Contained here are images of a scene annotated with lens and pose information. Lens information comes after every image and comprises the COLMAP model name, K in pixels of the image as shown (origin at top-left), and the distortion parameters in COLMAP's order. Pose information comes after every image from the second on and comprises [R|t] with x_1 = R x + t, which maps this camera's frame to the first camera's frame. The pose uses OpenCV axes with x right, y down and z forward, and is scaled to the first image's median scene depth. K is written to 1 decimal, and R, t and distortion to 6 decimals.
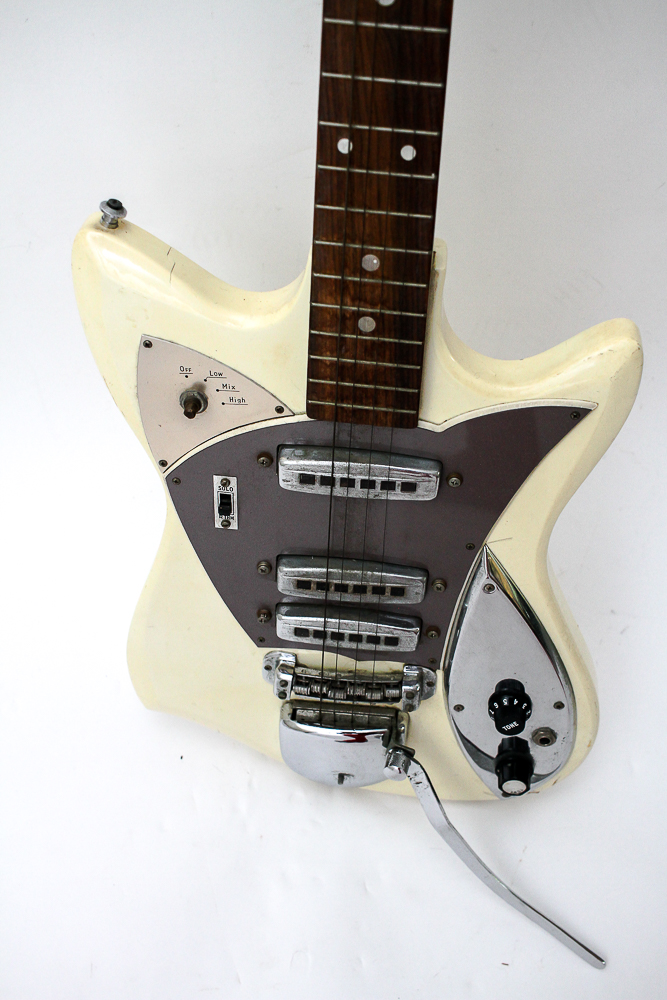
lens RADIAL K [[1134.9, 0, 333.5], [0, 1134.9, 500.0], [0, 0, 1]] dist [-0.123580, 0.029521]
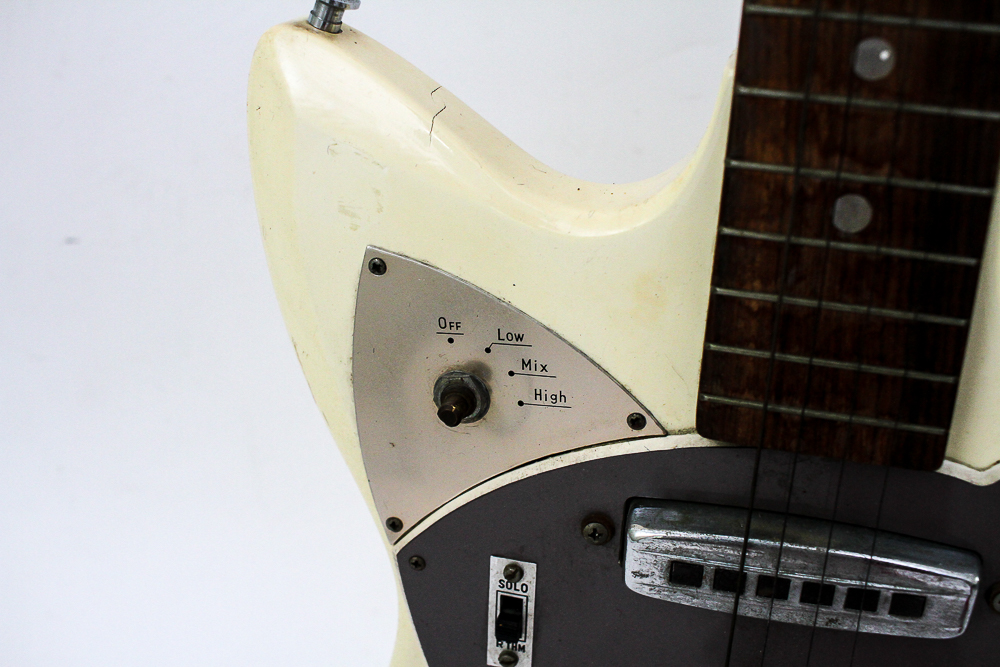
lens RADIAL K [[1134.9, 0, 500.0], [0, 1134.9, 333.5], [0, 0, 1]] dist [-0.123580, 0.029521]
pose [[0.988359, 0.051381, -0.143202, -0.039366], [-0.088942, 0.958787, -0.269847, 0.019423], [0.123435, 0.279442, 0.952195, 0.546347]]
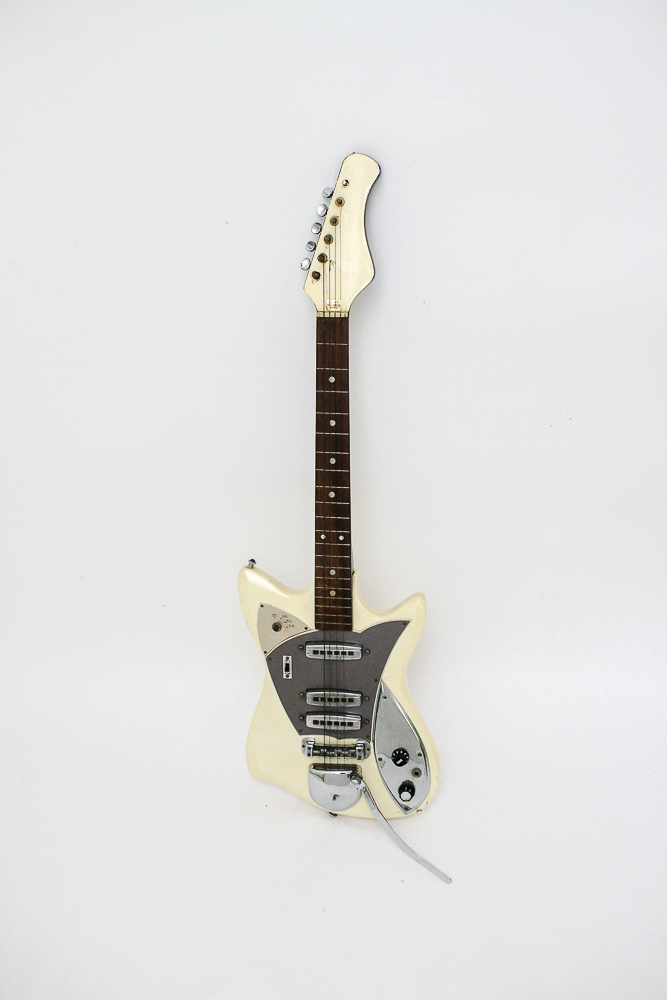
lens RADIAL K [[1134.9, 0, 333.5], [0, 1134.9, 500.0], [0, 0, 1]] dist [-0.123580, 0.029521]
pose [[0.998524, -0.031521, -0.044225, 0.169408], [0.009656, 0.904398, -0.426581, 0.901453], [0.053443, 0.425525, 0.903367, -1.848069]]
